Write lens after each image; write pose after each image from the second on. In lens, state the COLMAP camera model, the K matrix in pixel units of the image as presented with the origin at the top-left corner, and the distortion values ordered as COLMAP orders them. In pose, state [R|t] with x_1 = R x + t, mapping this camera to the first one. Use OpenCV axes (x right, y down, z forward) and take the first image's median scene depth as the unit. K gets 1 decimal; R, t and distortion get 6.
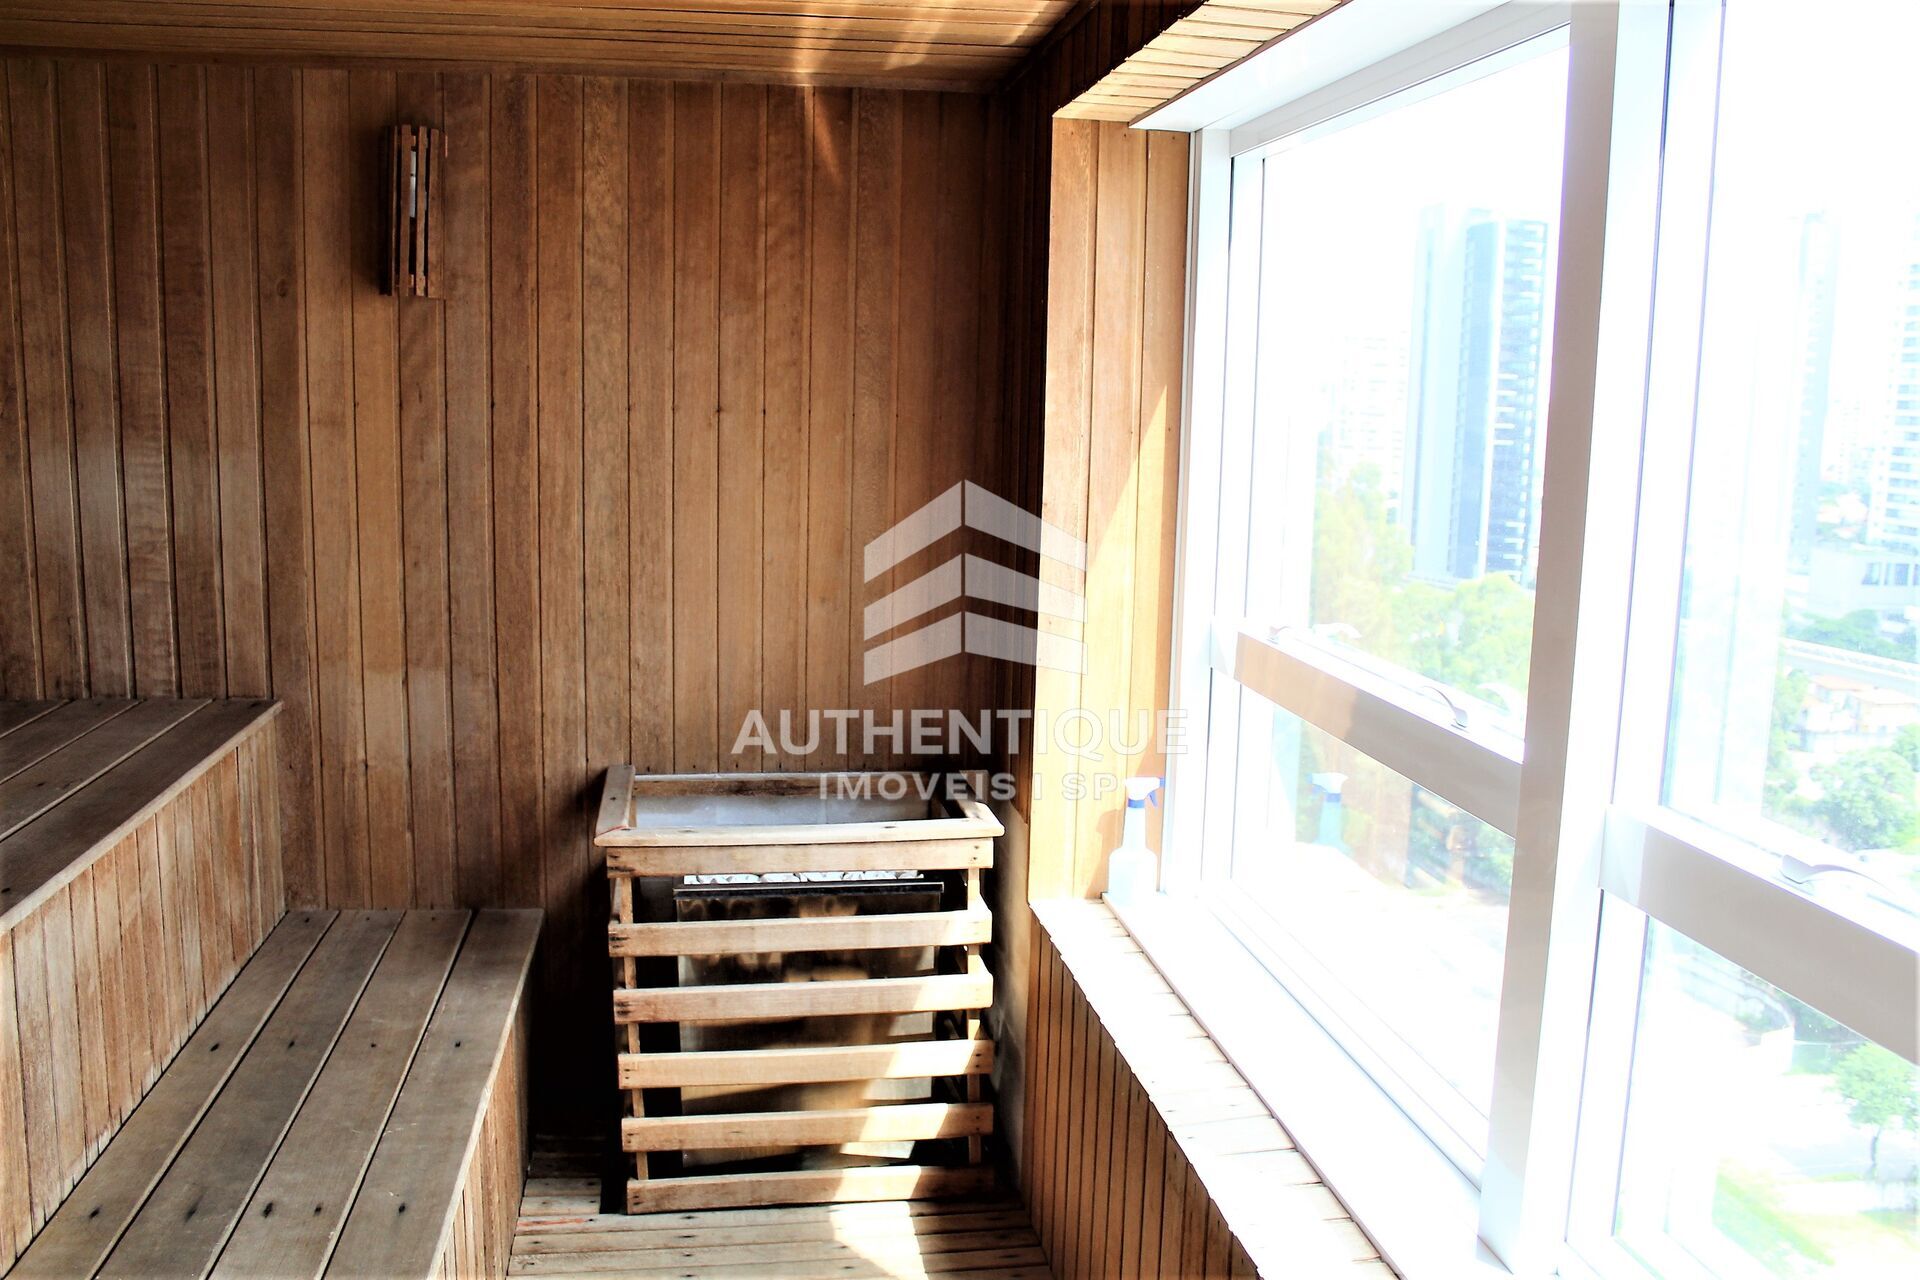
lens RADIAL K [[1634.5, 0, 968.1], [0, 1634.5, 631.8], [0, 0, 1]] dist [-0.161844, 0.154272]
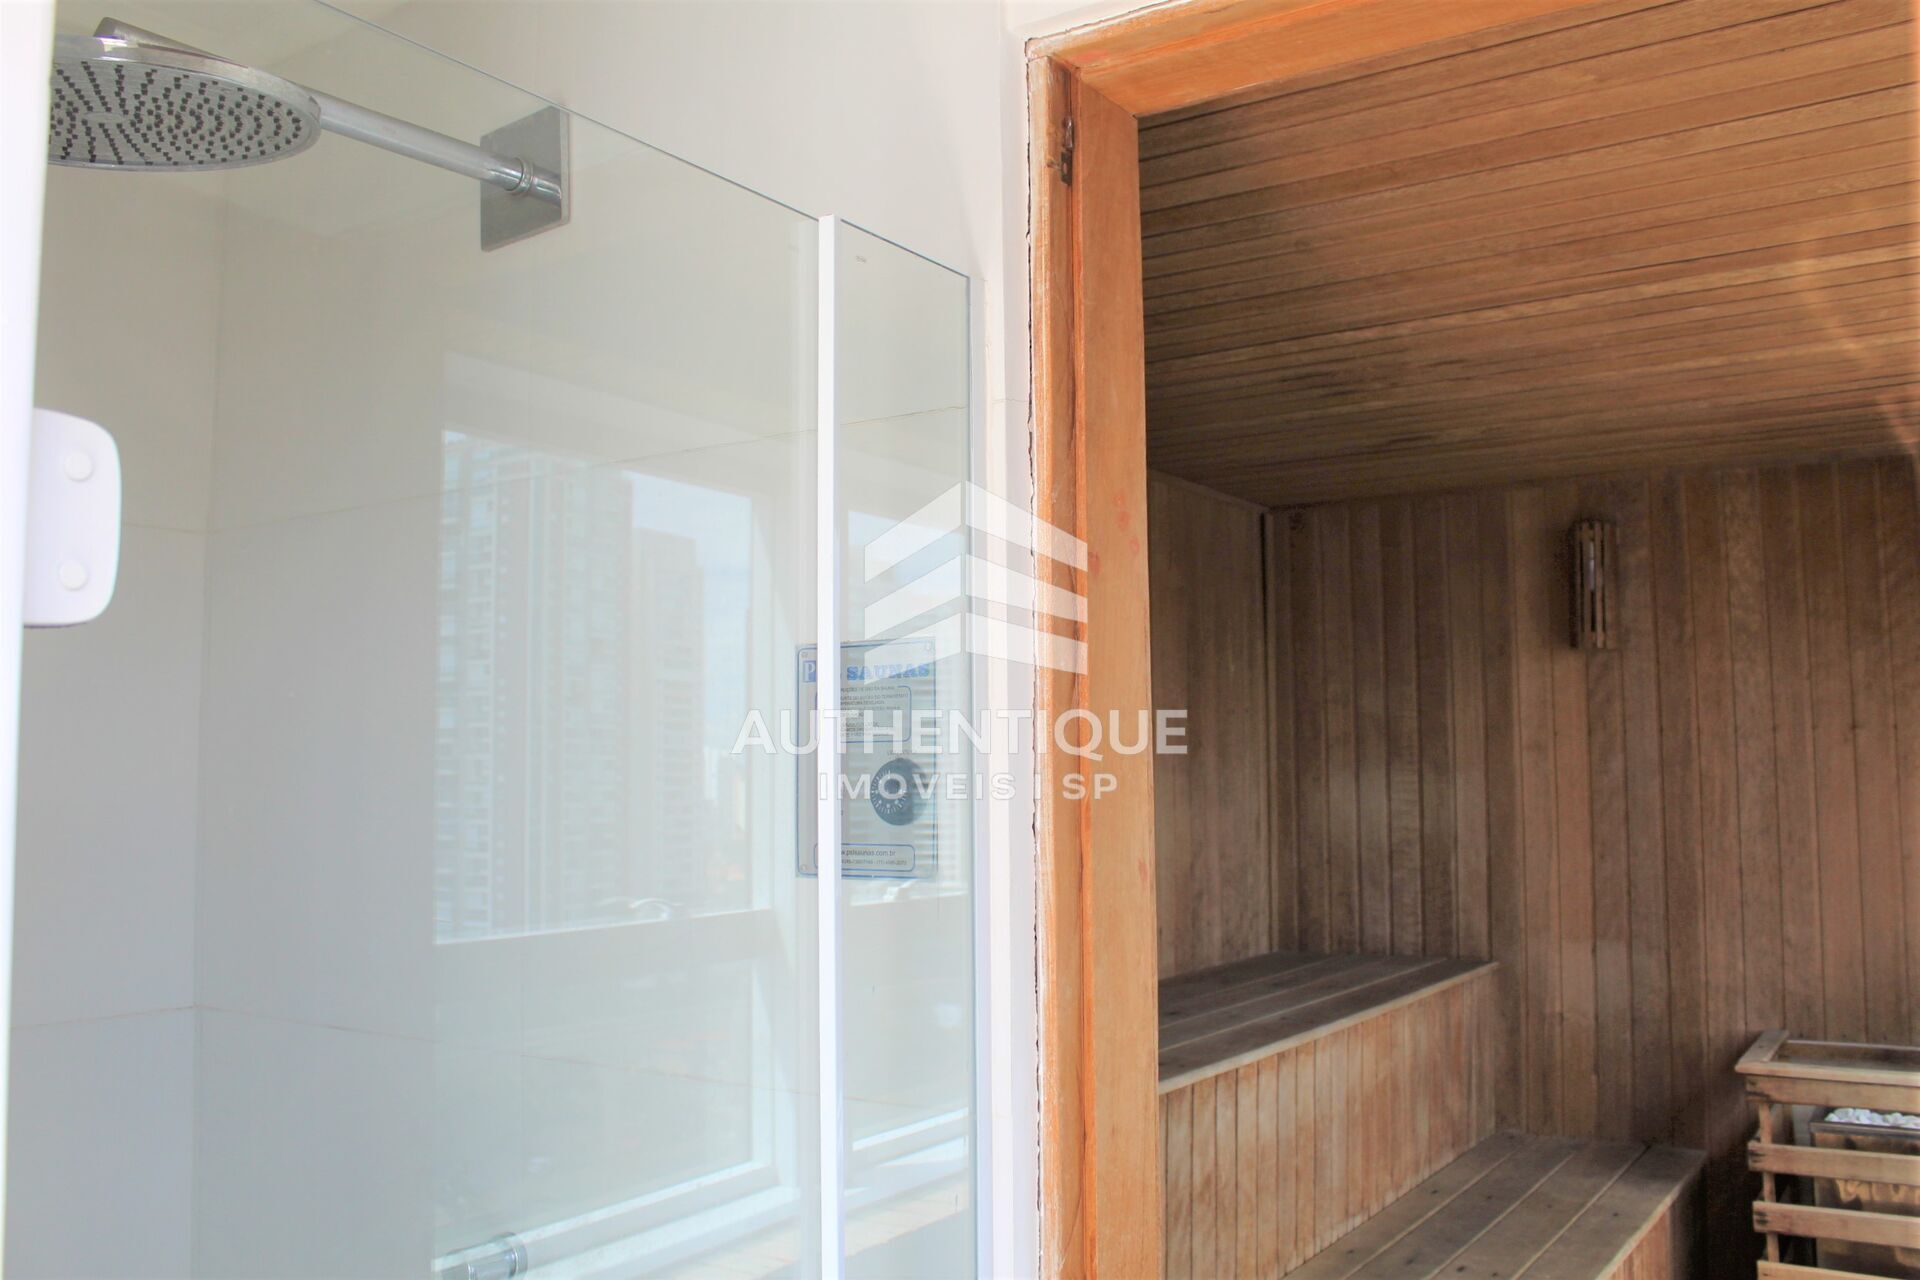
lens RADIAL K [[1634.5, 0, 972.5], [0, 1634.5, 645.7], [0, 0, 1]] dist [-0.161844, 0.154272]
pose [[0.739420, -0.081056, -0.668348, 0.149934], [-0.075673, 0.976429, -0.202140, 0.090208], [0.668979, 0.200042, 0.715857, -0.280462]]
